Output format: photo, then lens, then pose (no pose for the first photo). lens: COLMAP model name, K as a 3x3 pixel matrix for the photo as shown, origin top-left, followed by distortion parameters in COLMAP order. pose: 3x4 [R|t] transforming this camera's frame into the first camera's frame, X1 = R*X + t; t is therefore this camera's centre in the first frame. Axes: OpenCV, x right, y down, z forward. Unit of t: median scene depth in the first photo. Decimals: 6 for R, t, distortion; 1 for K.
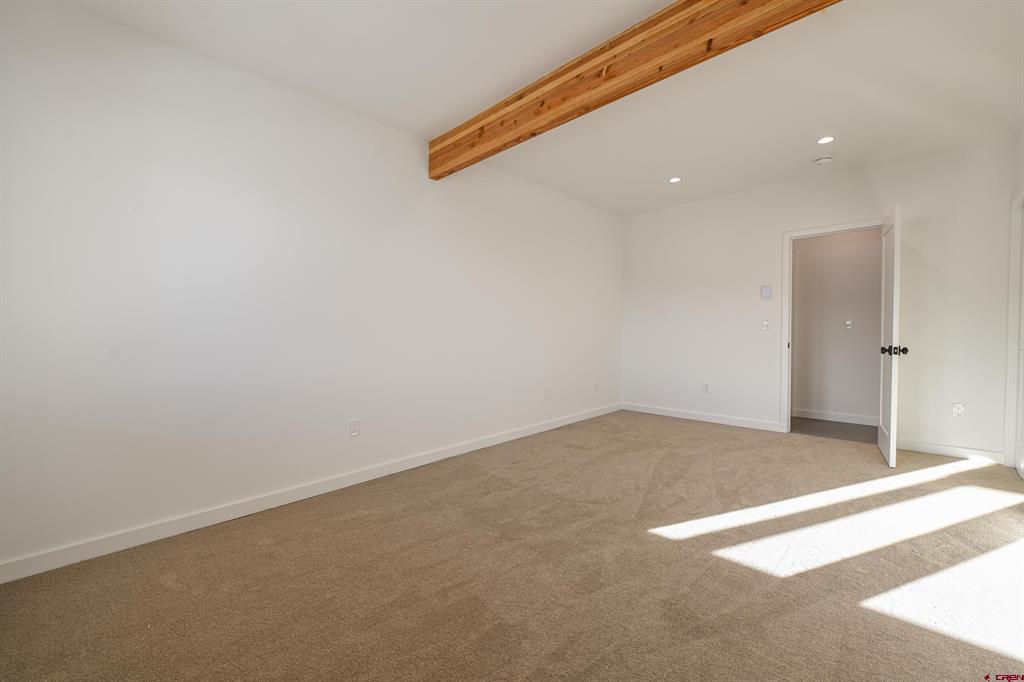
lens RADIAL K [[407.2, 0, 510.9], [0, 407.2, 339.4], [0, 0, 1]] dist [0.000172, -0.000128]
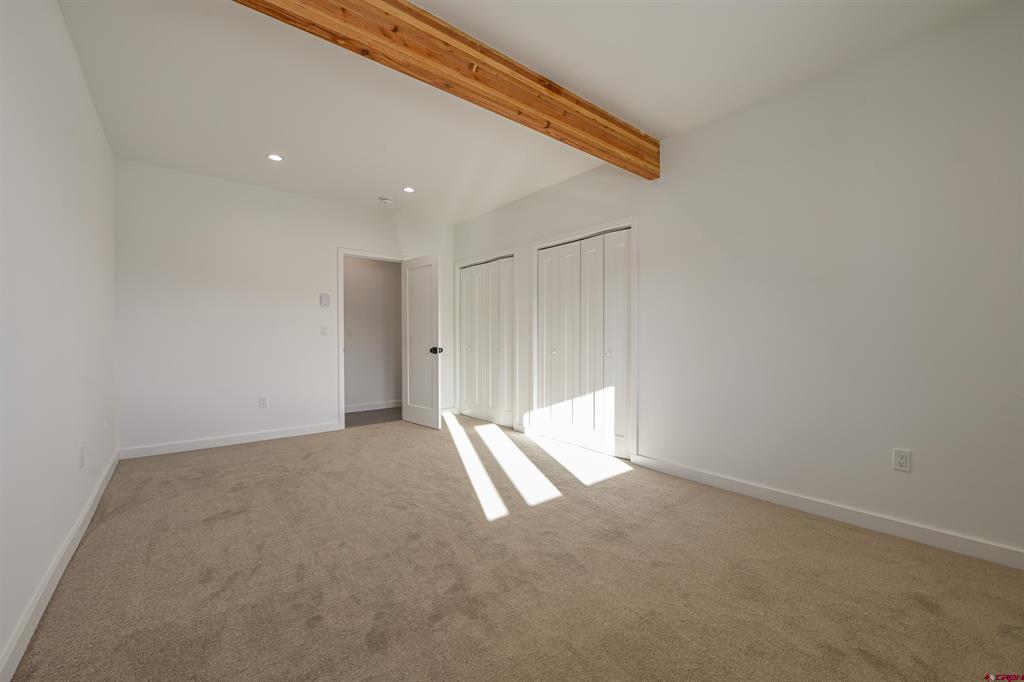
lens RADIAL K [[407.2, 0, 510.9], [0, 407.2, 339.4], [0, 0, 1]] dist [0.000172, -0.000128]
pose [[0.116639, -0.001557, 0.993173, -0.585711], [0.021833, 0.999761, -0.000997, -0.005387], [-0.992934, 0.021800, 0.116645, 0.654856]]
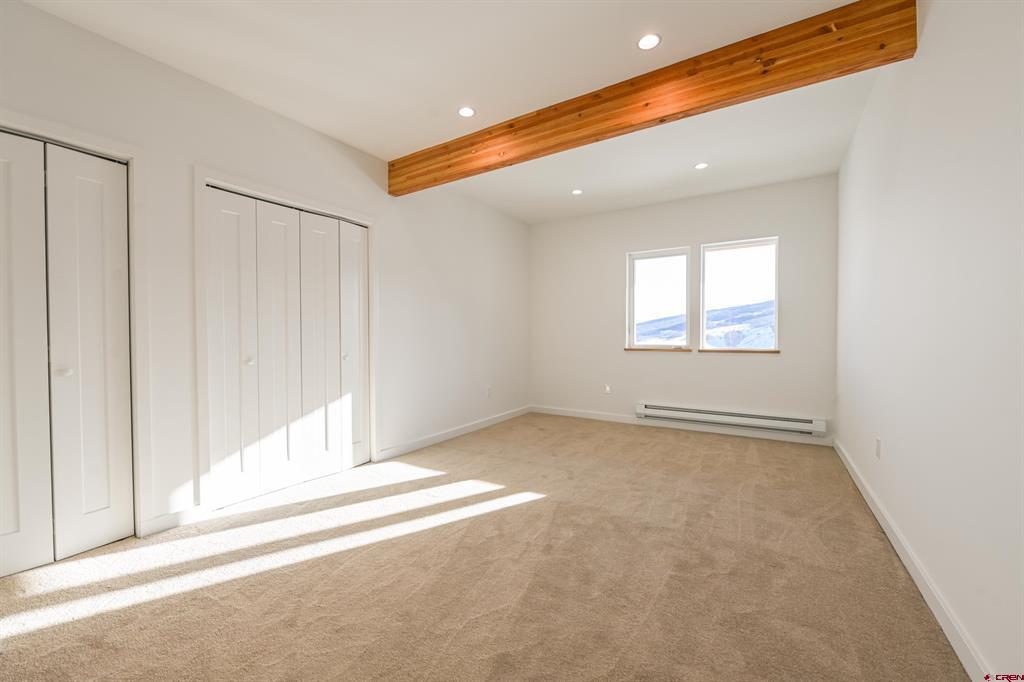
lens RADIAL K [[407.2, 0, 510.9], [0, 407.2, 339.4], [0, 0, 1]] dist [0.000172, -0.000128]
pose [[-0.979905, 0.012228, -0.199089, 0.552712], [0.006168, 0.999499, 0.031029, -0.038313], [0.199369, 0.029177, -0.979490, 1.769417]]
